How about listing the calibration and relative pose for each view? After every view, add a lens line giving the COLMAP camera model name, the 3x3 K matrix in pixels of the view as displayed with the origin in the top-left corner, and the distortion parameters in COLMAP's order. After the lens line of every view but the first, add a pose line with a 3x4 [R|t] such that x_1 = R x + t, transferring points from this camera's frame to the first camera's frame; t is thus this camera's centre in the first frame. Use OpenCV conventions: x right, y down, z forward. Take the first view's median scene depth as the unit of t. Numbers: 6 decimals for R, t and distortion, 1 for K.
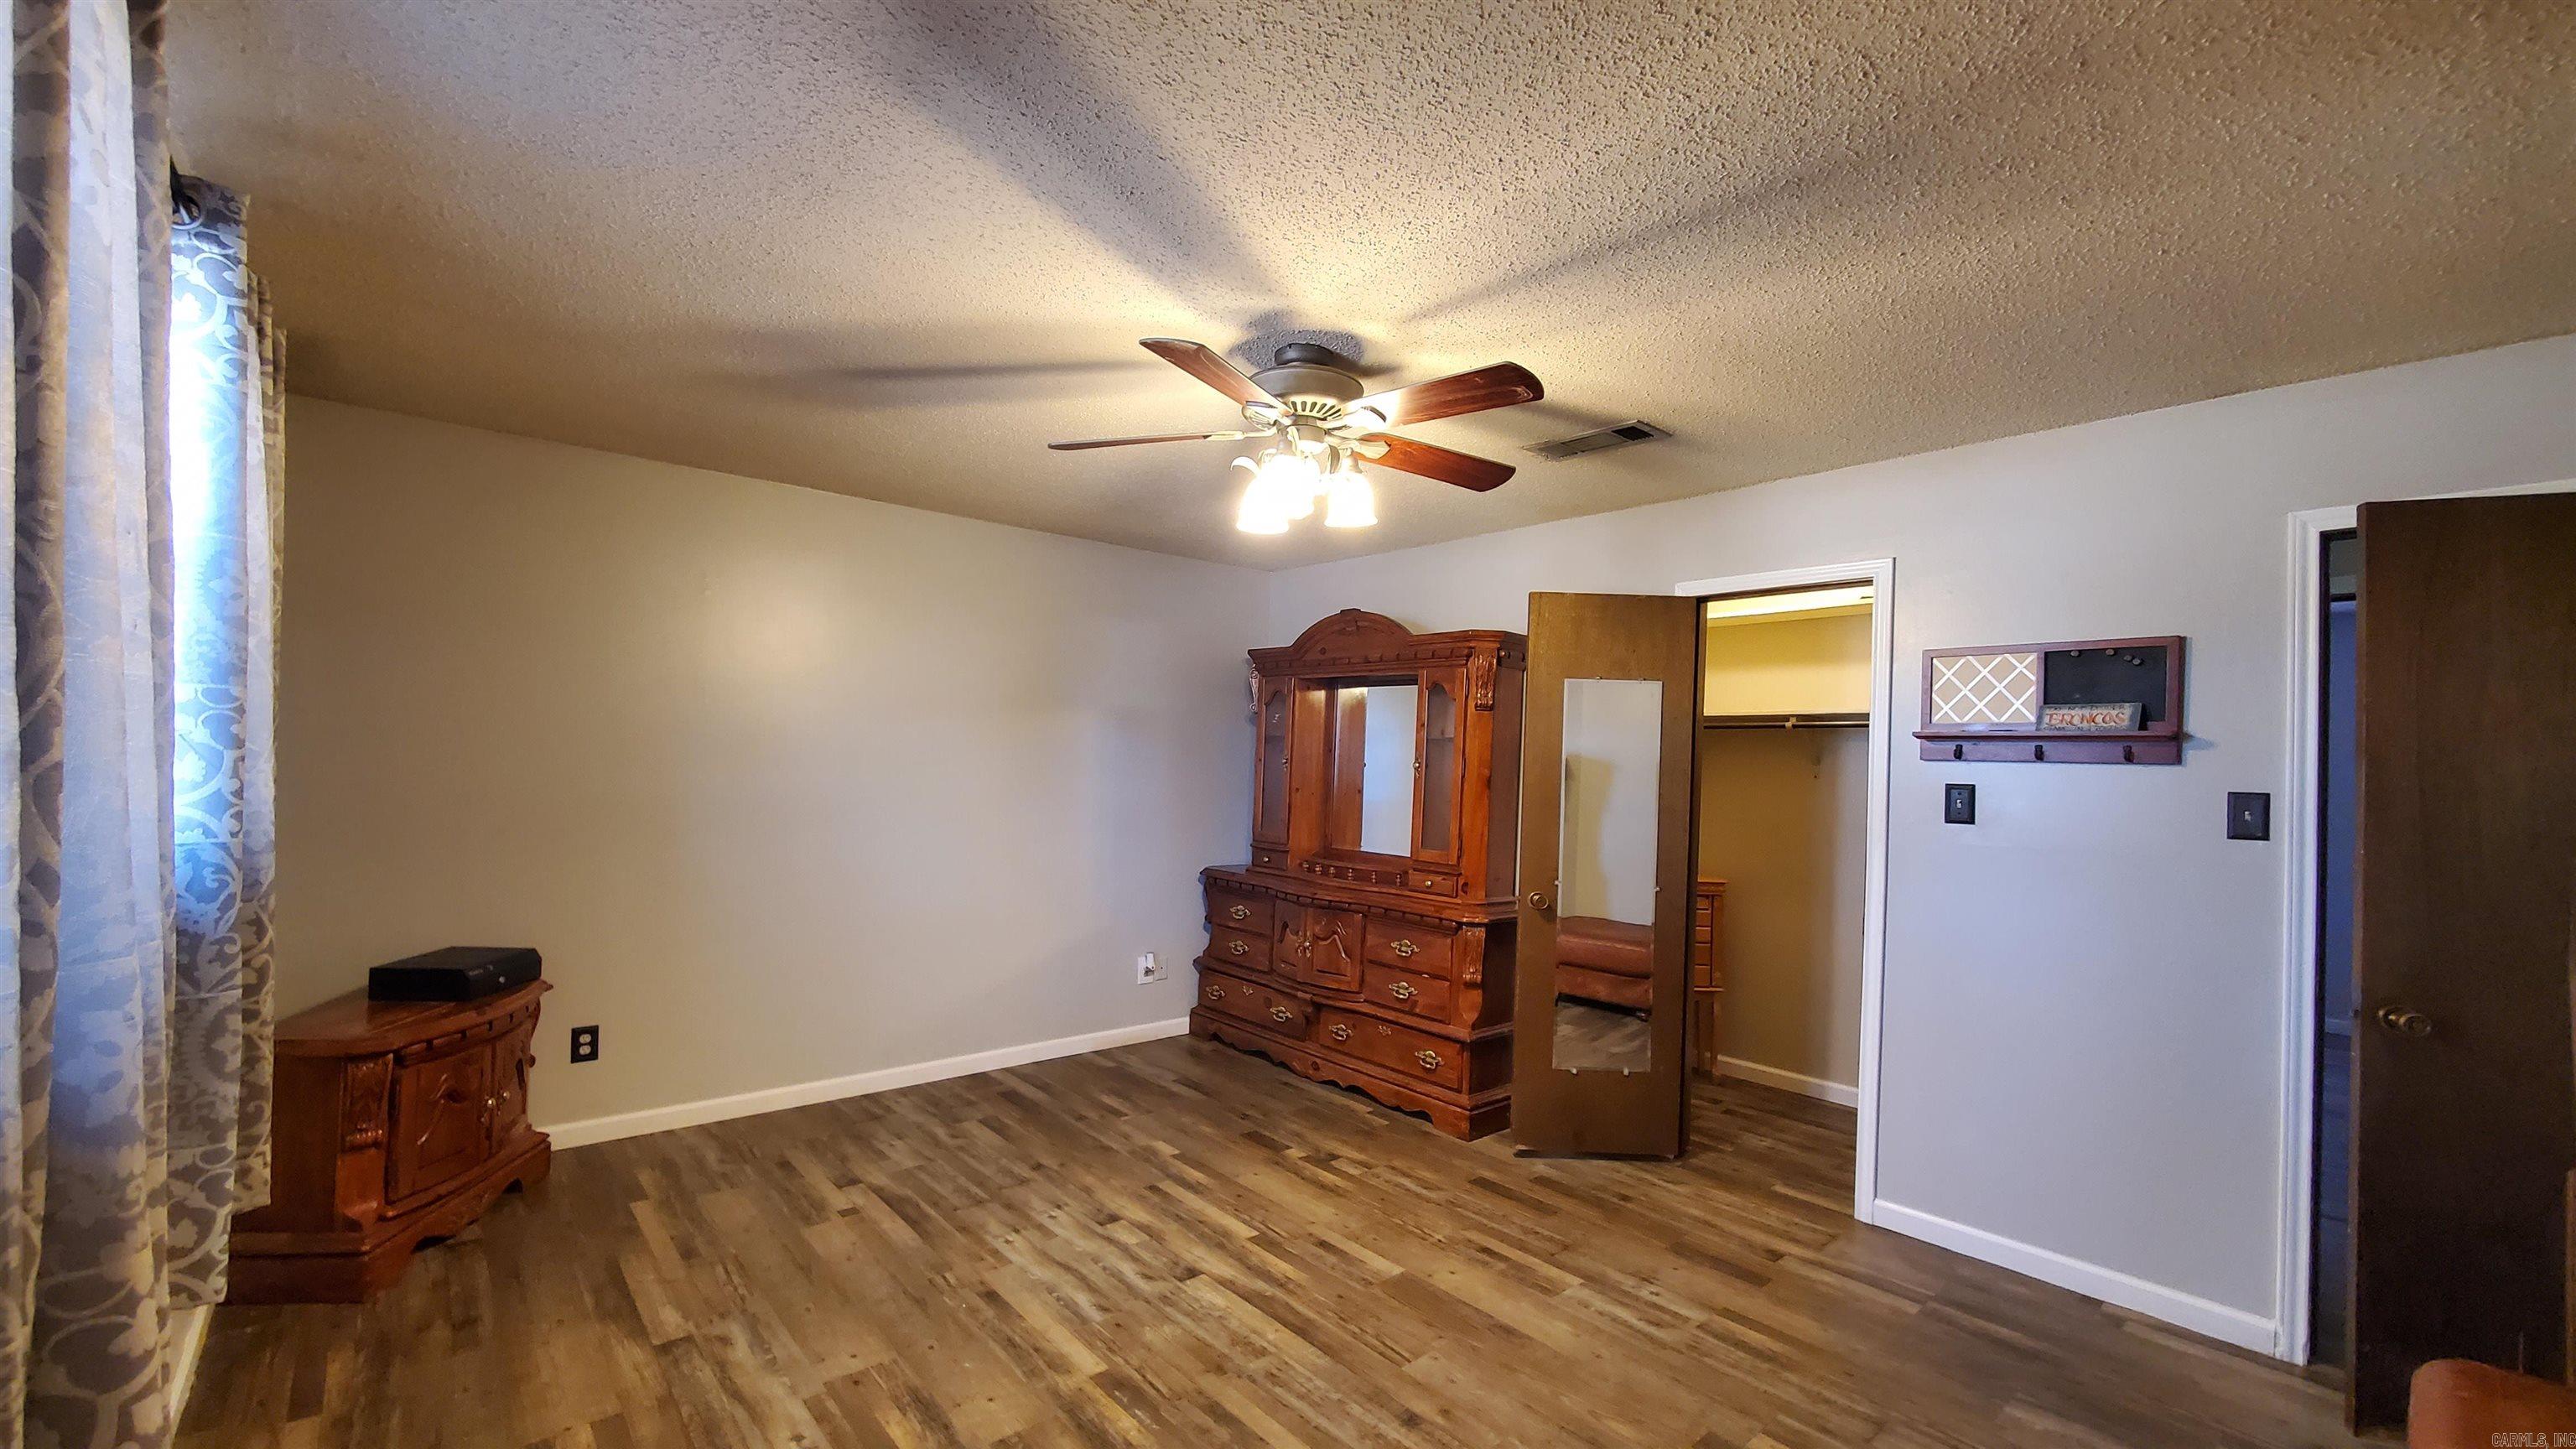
lens RADIAL K [[1026.8, 0, 1267.0], [0, 1026.8, 760.1], [0, 0, 1]] dist [0.001611, -0.003961]
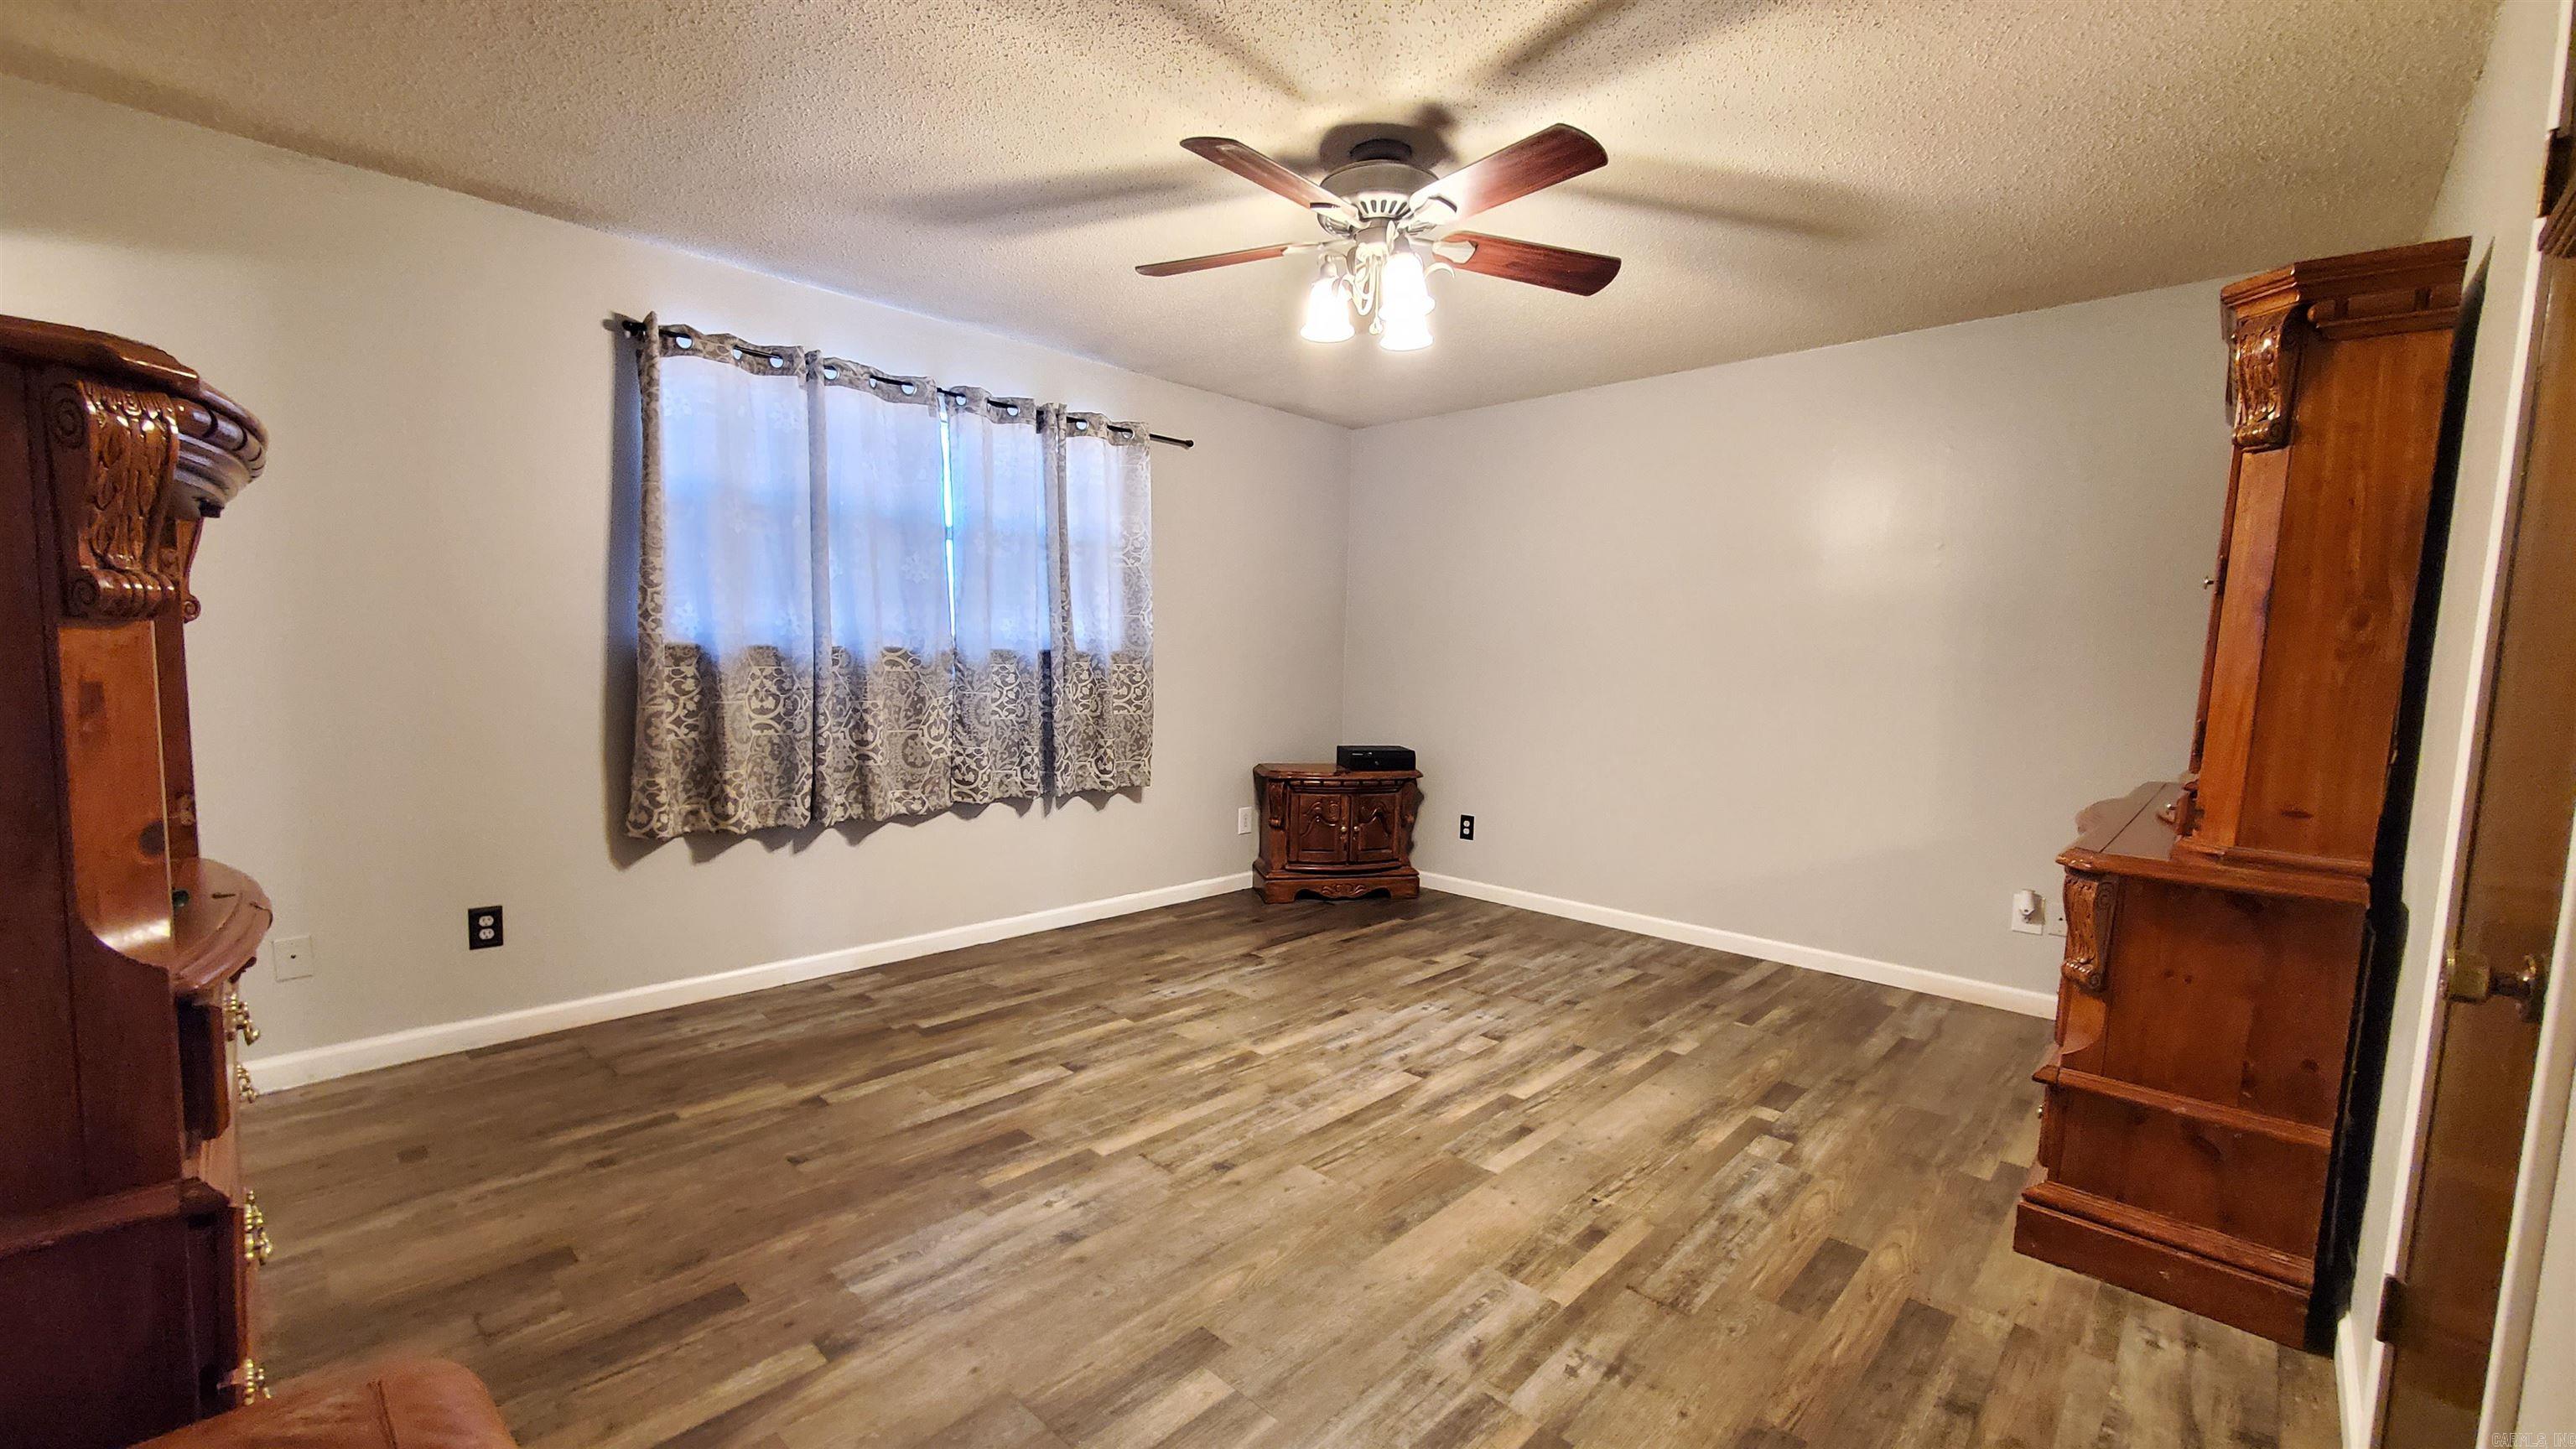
lens RADIAL K [[1026.8, 0, 1267.0], [0, 1026.8, 760.1], [0, 0, 1]] dist [0.001611, -0.003961]
pose [[0.088807, 0.075715, -0.993167, 0.864331], [-0.016668, 0.997080, 0.074523, 0.088853], [0.995909, 0.009936, 0.089809, 0.675970]]
